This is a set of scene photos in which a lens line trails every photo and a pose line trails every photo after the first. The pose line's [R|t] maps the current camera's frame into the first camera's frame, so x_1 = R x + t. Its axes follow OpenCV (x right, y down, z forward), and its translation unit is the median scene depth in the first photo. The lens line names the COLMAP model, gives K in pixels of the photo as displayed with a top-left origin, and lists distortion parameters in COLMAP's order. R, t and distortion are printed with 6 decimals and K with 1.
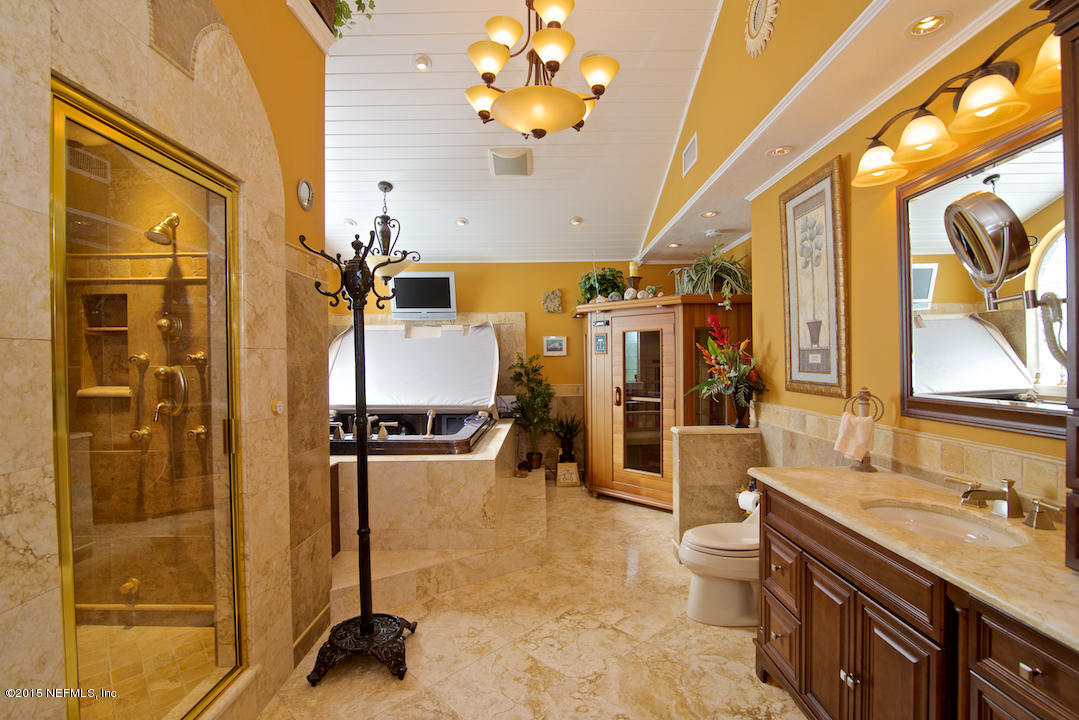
lens RADIAL K [[491.5, 0, 539.5], [0, 491.5, 360.0], [0, 0, 1]] dist [-0.020680, 0.000374]
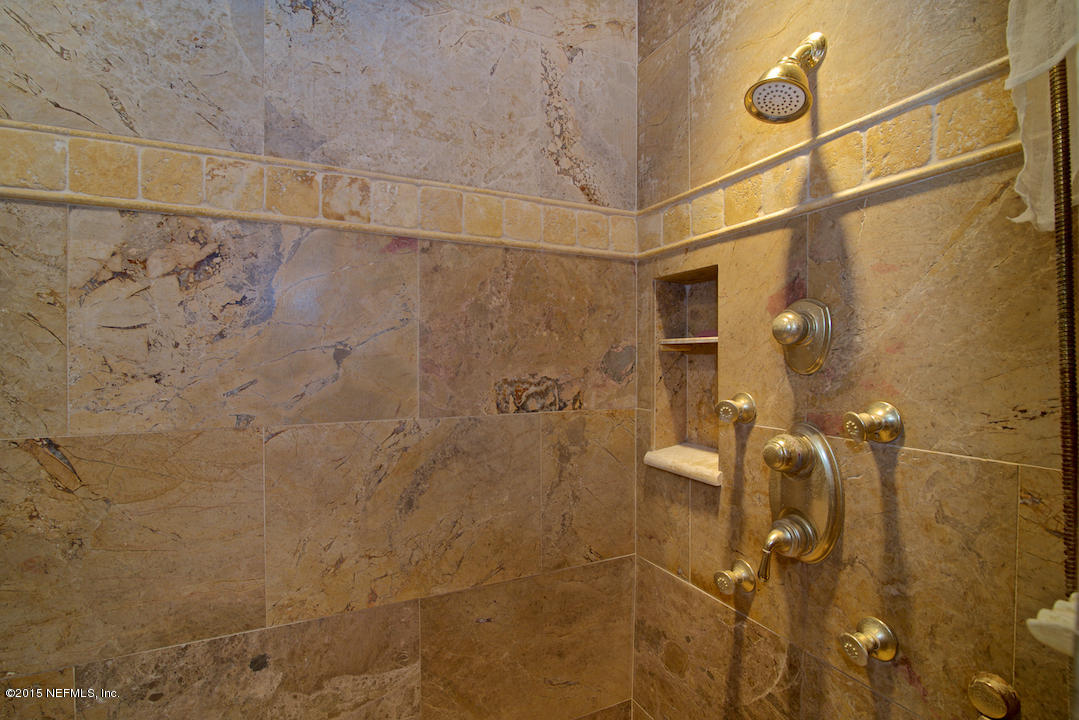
lens RADIAL K [[491.5, 0, 539.5], [0, 491.5, 360.0], [0, 0, 1]] dist [-0.020680, 0.000374]
pose [[0.423075, 0.012869, -0.906003, -0.494835], [-0.013299, 0.999880, 0.007992, -0.045899], [0.905997, 0.008668, 0.423195, 0.644078]]
